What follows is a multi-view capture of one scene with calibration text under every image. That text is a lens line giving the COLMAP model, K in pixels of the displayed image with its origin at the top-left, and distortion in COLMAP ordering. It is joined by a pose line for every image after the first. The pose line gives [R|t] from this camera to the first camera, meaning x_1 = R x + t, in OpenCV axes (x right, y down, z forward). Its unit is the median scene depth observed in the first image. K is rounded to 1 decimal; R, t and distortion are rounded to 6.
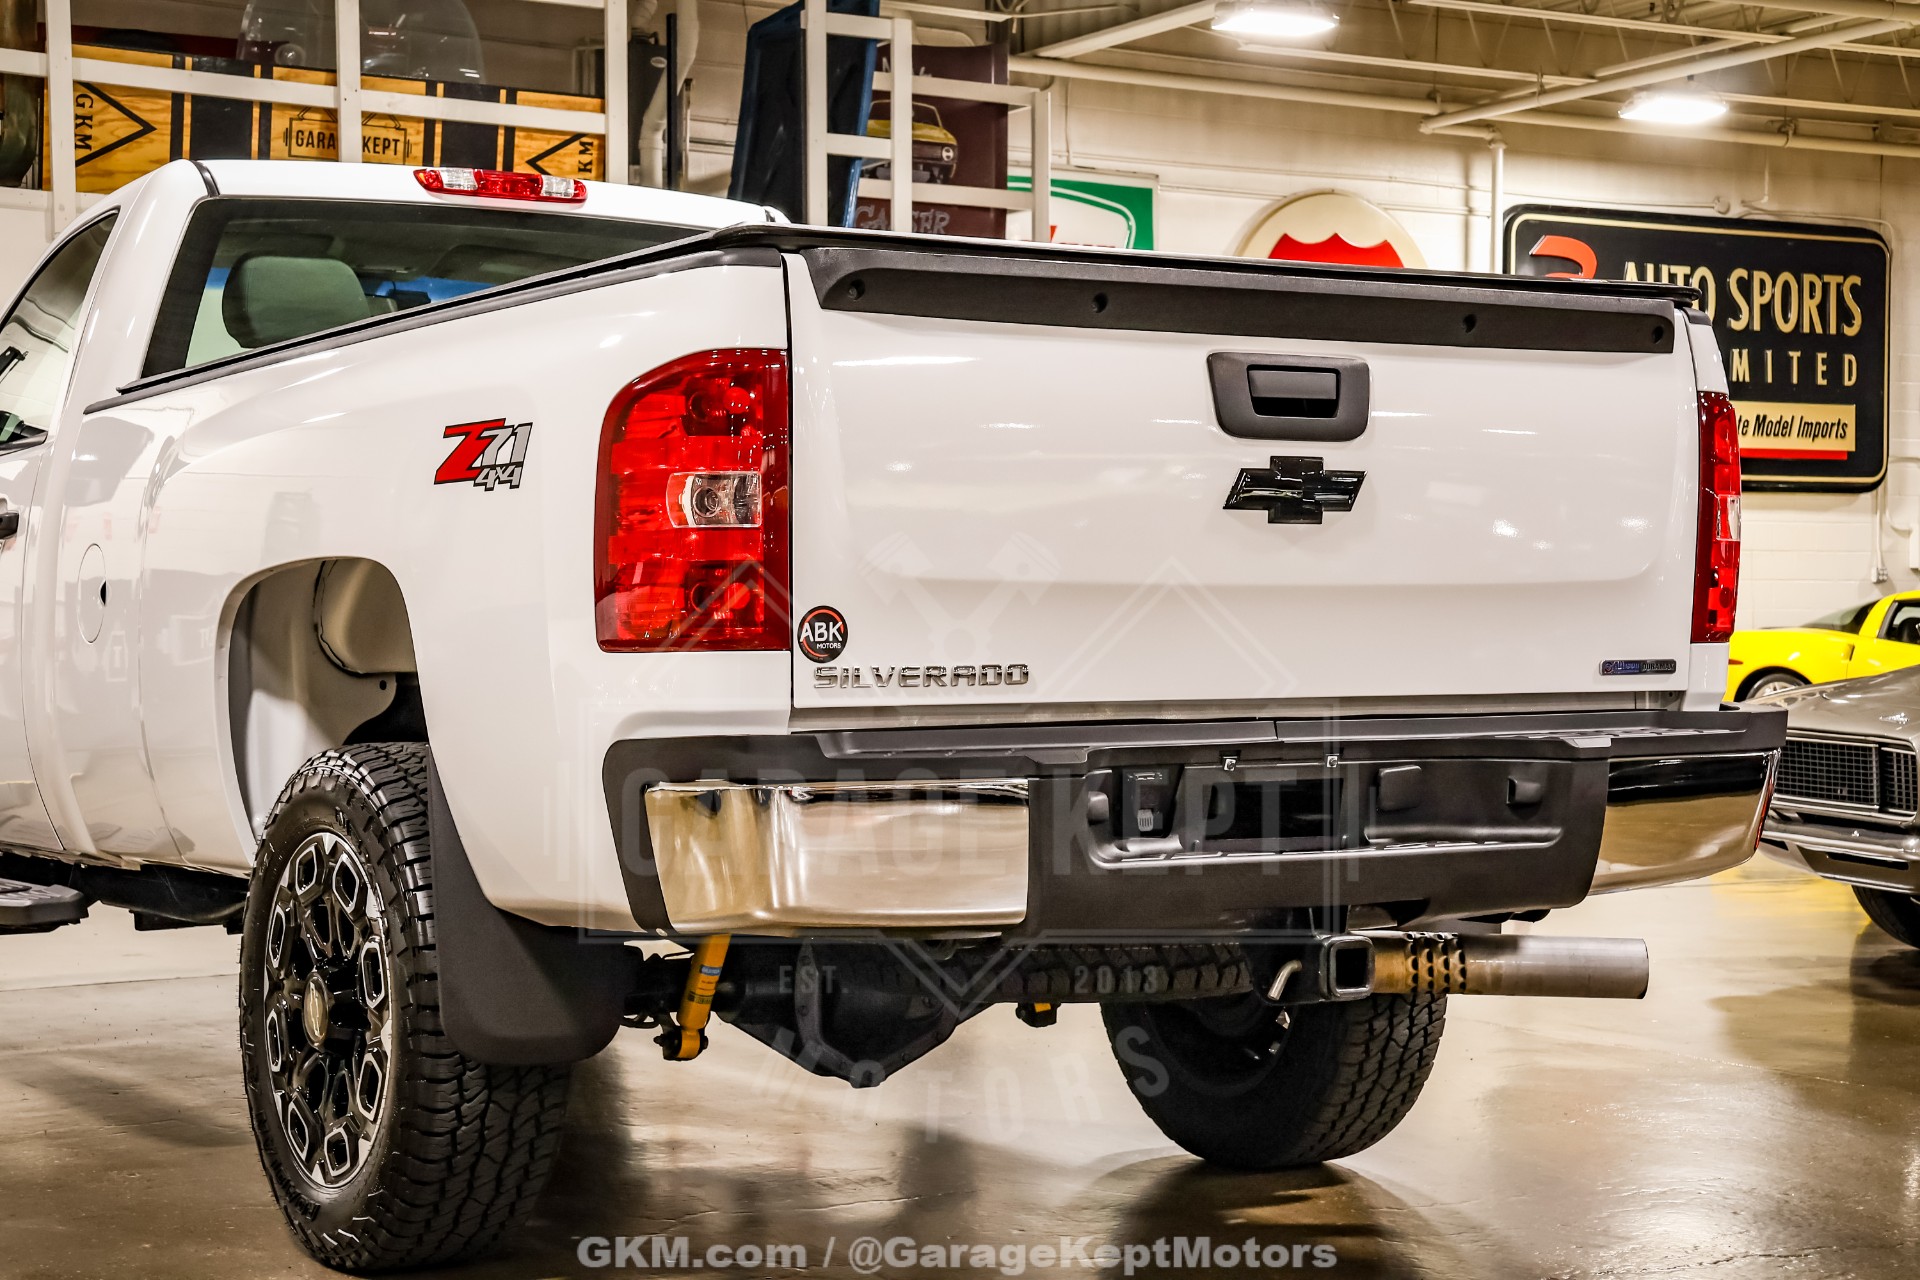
lens RADIAL K [[3187.8, 0, 951.4], [0, 3187.8, 645.6], [0, 0, 1]] dist [0.155933, 0.623807]
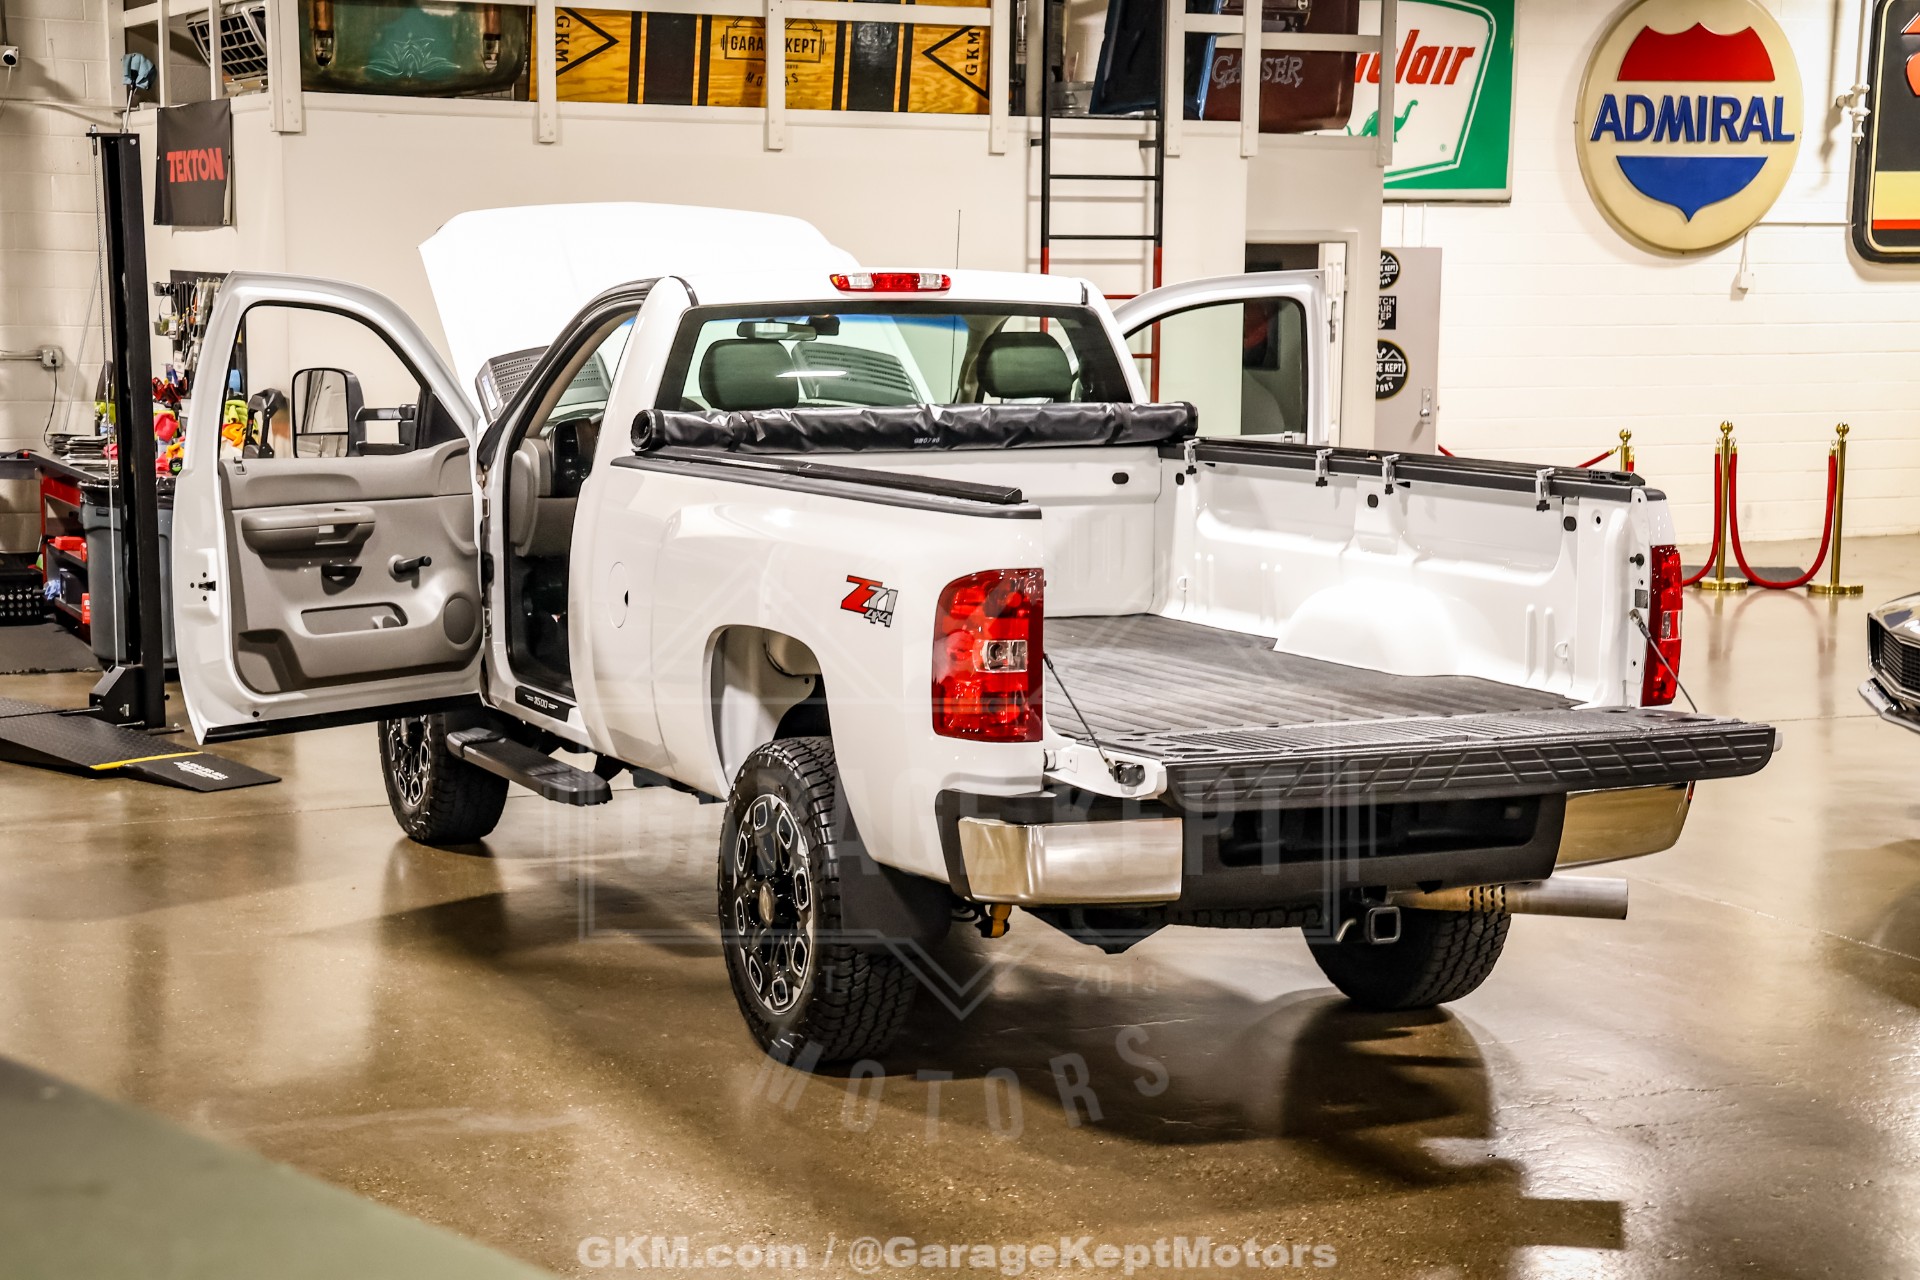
lens RADIAL K [[3421.5, 0, 956.4], [0, 3421.5, 646.1], [0, 0, 1]] dist [0.220872, 0.604855]
pose [[0.991921, 0.026622, -0.124035, 0.101519], [-0.012387, 0.993386, 0.114156, -0.202034], [0.126254, -0.111698, 0.985689, -0.635203]]
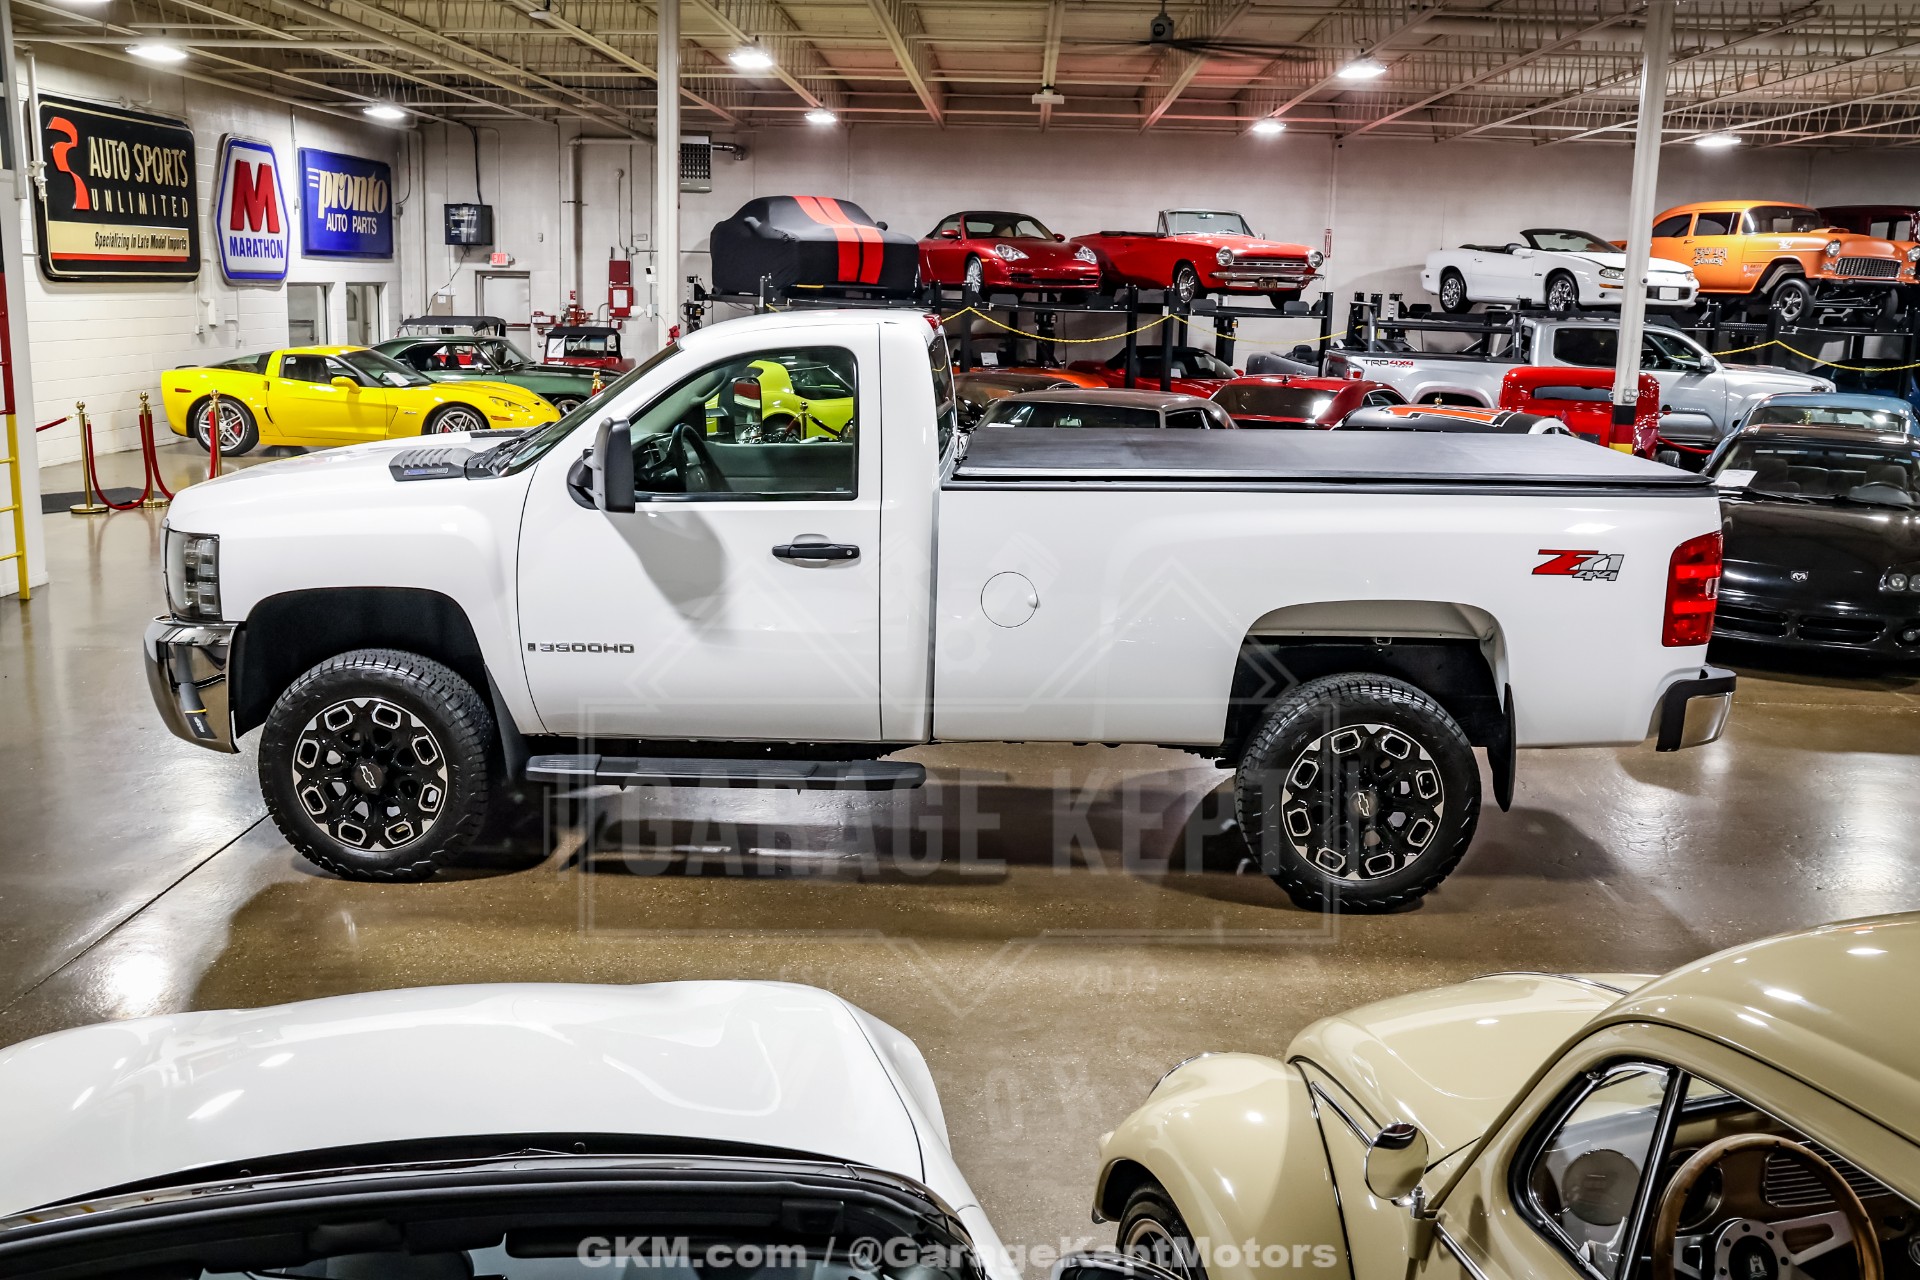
lens RADIAL K [[1819.8, 0, 967.3], [0, 1819.8, 640.8], [0, 0, 1]] dist [-0.108984, 0.186822]
pose [[0.545644, -0.150566, 0.824380, -1.253108], [-0.019402, 0.981193, 0.192049, -0.210295], [-0.837793, -0.120785, 0.532461, 0.560613]]
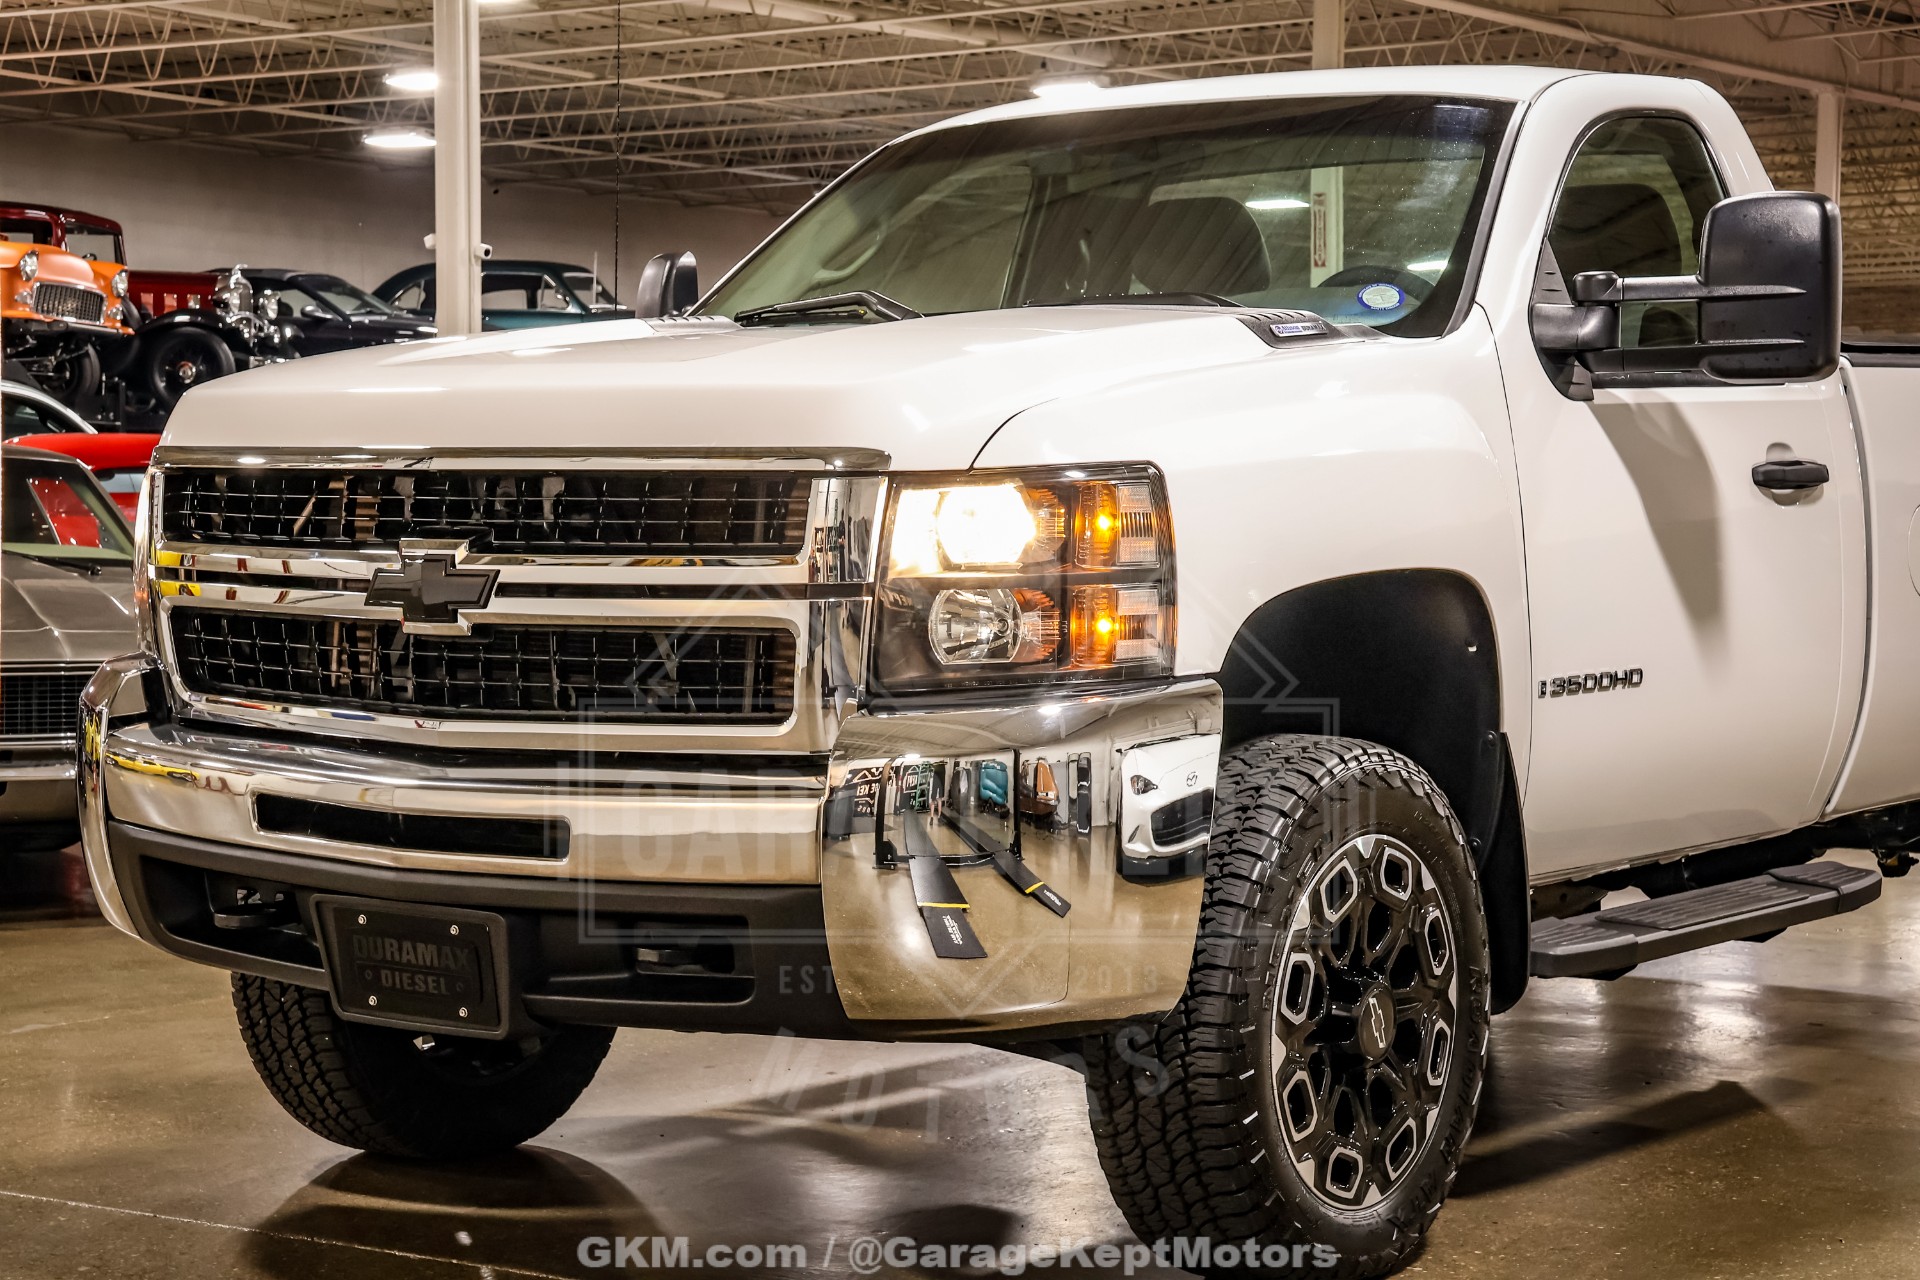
lens RADIAL K [[3502.9, 0, 960.0], [0, 3502.9, 641.0], [0, 0, 1]] dist [0.235283, 0.362556]
pose [[-0.382356, -0.039022, 0.923191, -1.367966], [-0.001653, 0.999135, 0.041548, -0.039383], [-0.924014, 0.014360, -0.382090, 1.963790]]
